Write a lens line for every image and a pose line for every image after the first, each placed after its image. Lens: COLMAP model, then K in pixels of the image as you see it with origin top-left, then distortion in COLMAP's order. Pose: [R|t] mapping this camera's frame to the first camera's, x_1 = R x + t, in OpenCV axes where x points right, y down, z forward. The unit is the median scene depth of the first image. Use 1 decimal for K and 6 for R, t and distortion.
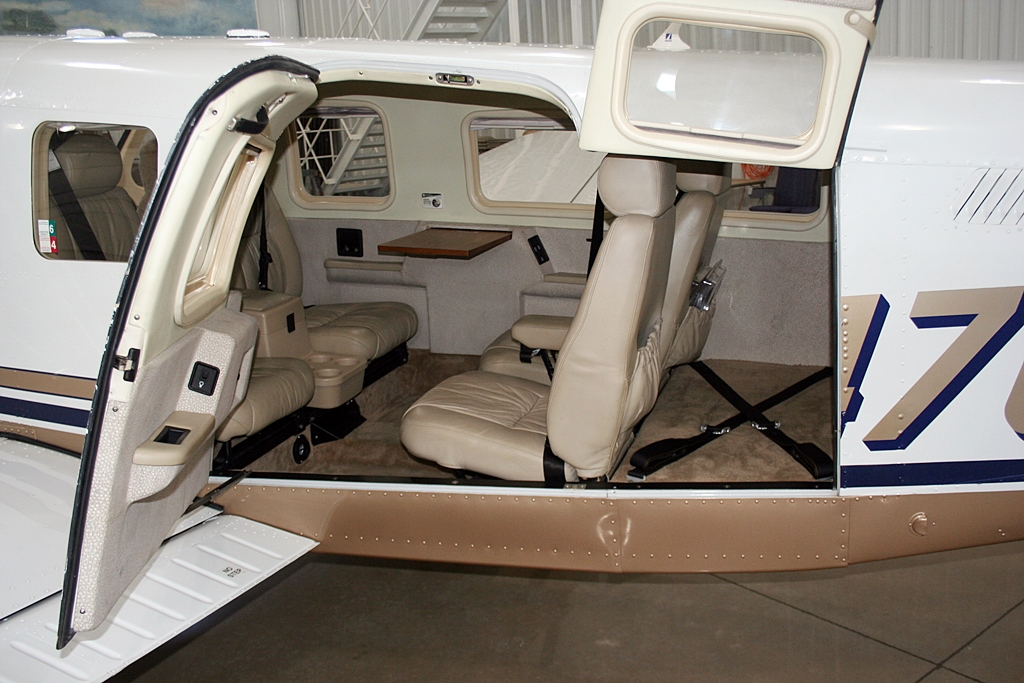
lens RADIAL K [[975.4, 0, 512.0], [0, 975.4, 341.5], [0, 0, 1]] dist [-0.103025, 0.021112]
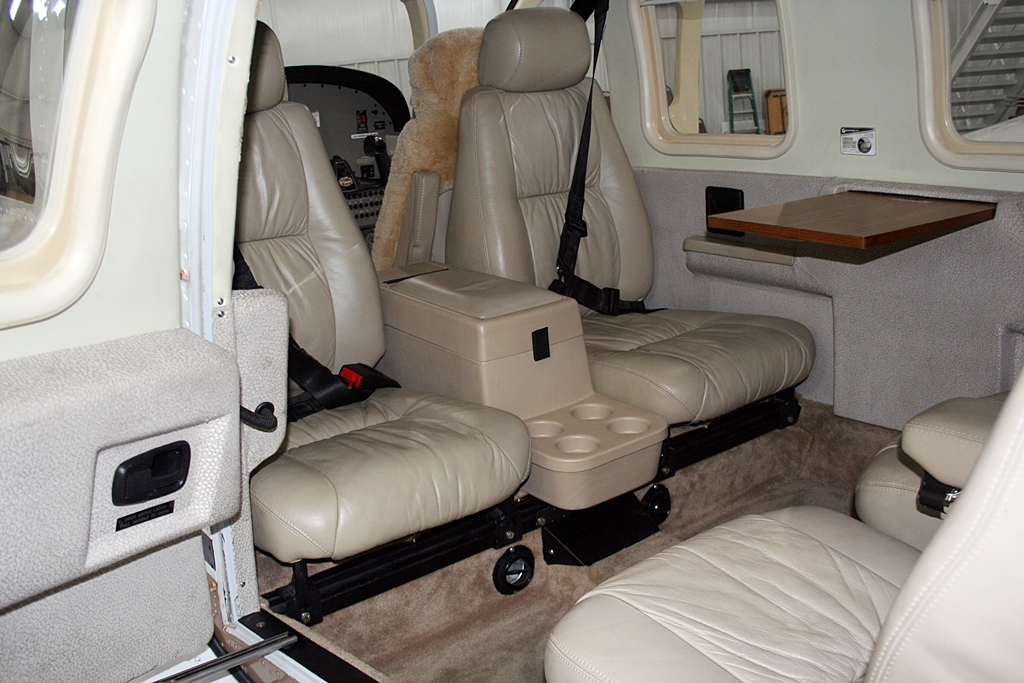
lens RADIAL K [[975.4, 0, 512.0], [0, 975.4, 341.5], [0, 0, 1]] dist [-0.103025, 0.021112]
pose [[0.826297, 0.113174, -0.551748, 0.066832], [-0.094707, 0.993575, 0.061967, -0.048213], [0.555215, 0.001051, 0.831706, 0.446617]]
